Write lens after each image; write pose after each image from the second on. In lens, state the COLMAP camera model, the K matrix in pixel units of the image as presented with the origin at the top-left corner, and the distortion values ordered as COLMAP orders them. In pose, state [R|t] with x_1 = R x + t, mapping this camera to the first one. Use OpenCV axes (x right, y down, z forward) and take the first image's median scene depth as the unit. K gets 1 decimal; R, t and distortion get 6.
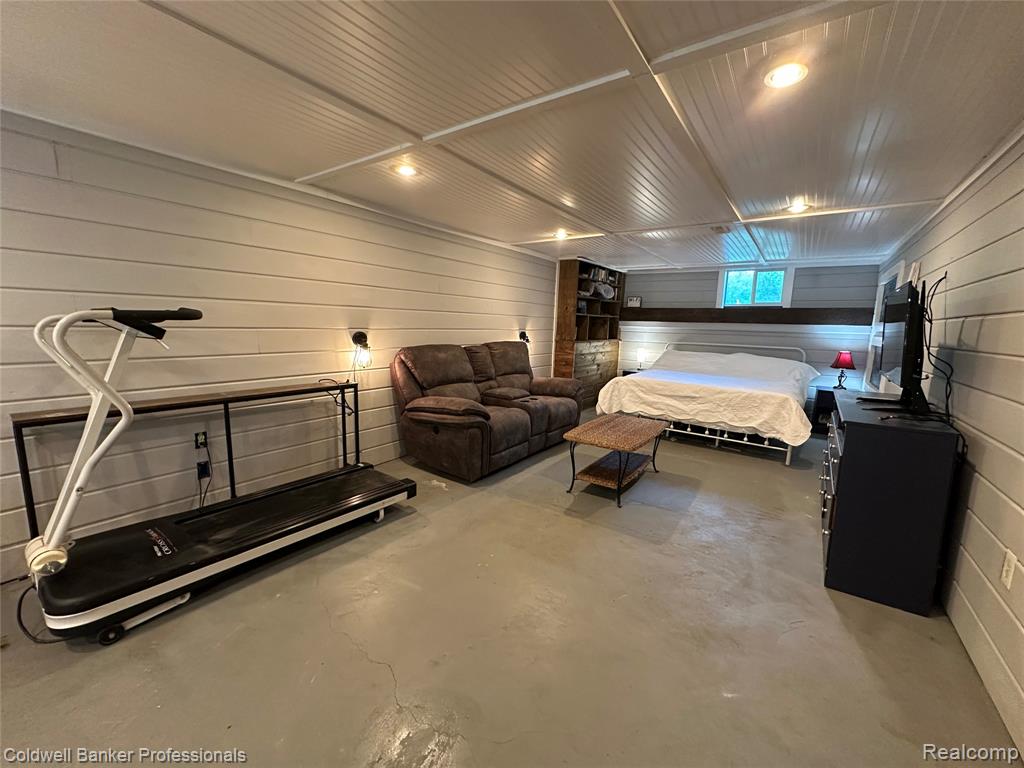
lens RADIAL K [[409.3, 0, 511.7], [0, 409.3, 381.9], [0, 0, 1]] dist [-0.001270, 0.000022]
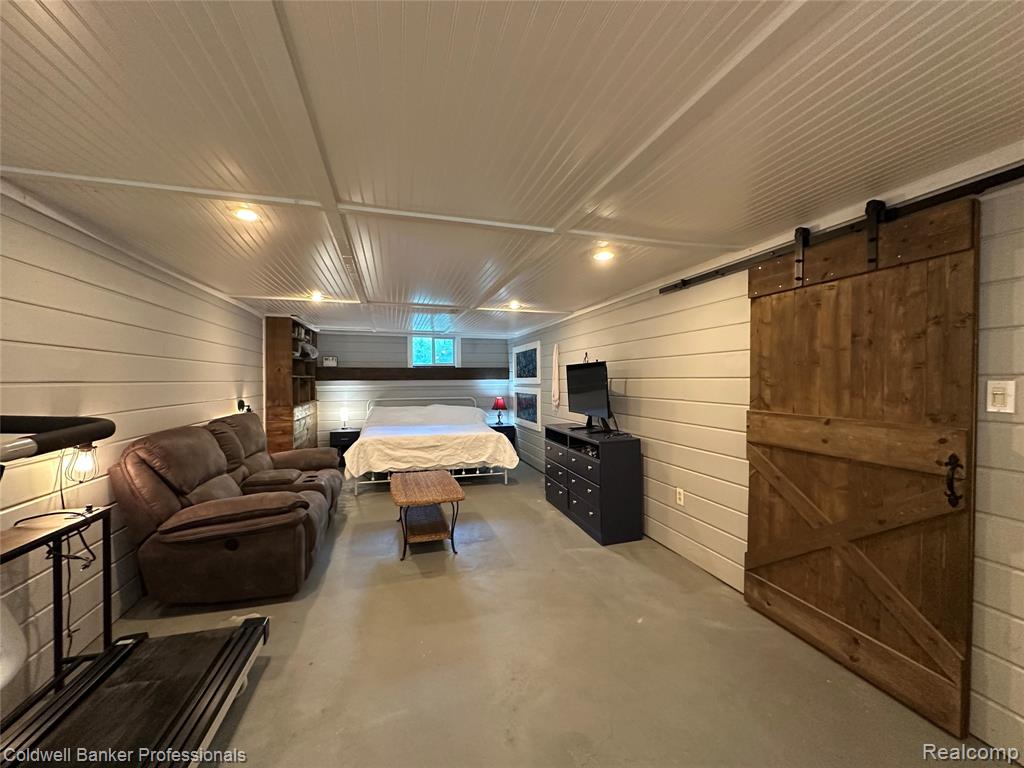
lens RADIAL K [[409.3, 0, 514.9], [0, 409.3, 384.1], [0, 0, 1]] dist [-0.001270, 0.000022]
pose [[0.611488, -0.041436, 0.790168, -0.342249], [0.135016, 0.989446, -0.052599, -0.046866], [-0.779649, 0.138849, 0.610629, 0.091836]]
